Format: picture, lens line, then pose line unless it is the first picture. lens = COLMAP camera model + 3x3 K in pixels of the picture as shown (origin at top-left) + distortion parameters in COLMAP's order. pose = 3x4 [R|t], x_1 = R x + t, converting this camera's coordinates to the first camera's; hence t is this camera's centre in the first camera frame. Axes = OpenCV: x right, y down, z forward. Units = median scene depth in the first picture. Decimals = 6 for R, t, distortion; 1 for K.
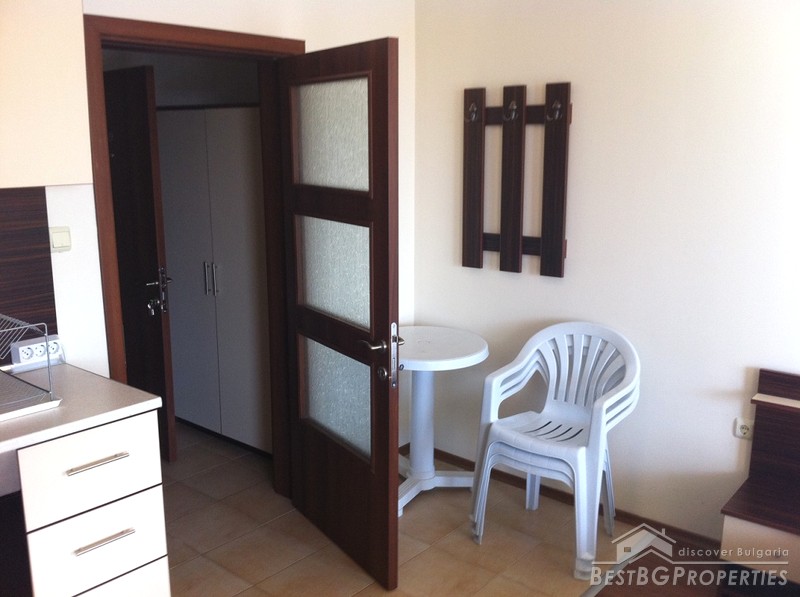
lens RADIAL K [[755.1, 0, 402.4], [0, 755.1, 304.6], [0, 0, 1]] dist [0.013016, -0.146539]
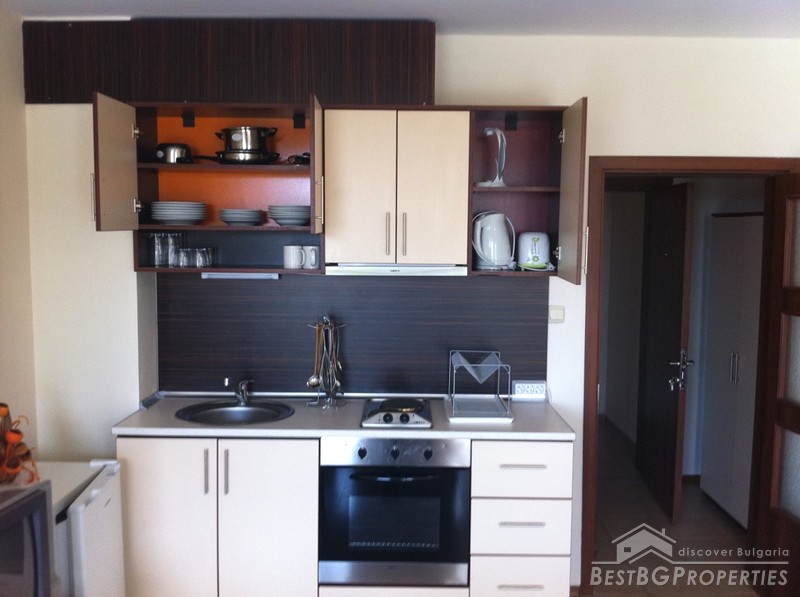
lens RADIAL K [[755.1, 0, 402.4], [0, 755.1, 304.6], [0, 0, 1]] dist [0.013016, -0.146539]
pose [[0.633508, 0.072444, -0.770338, 0.452627], [-0.165809, 0.985189, -0.043708, 0.005216], [0.755762, 0.155419, 0.636136, -0.125169]]
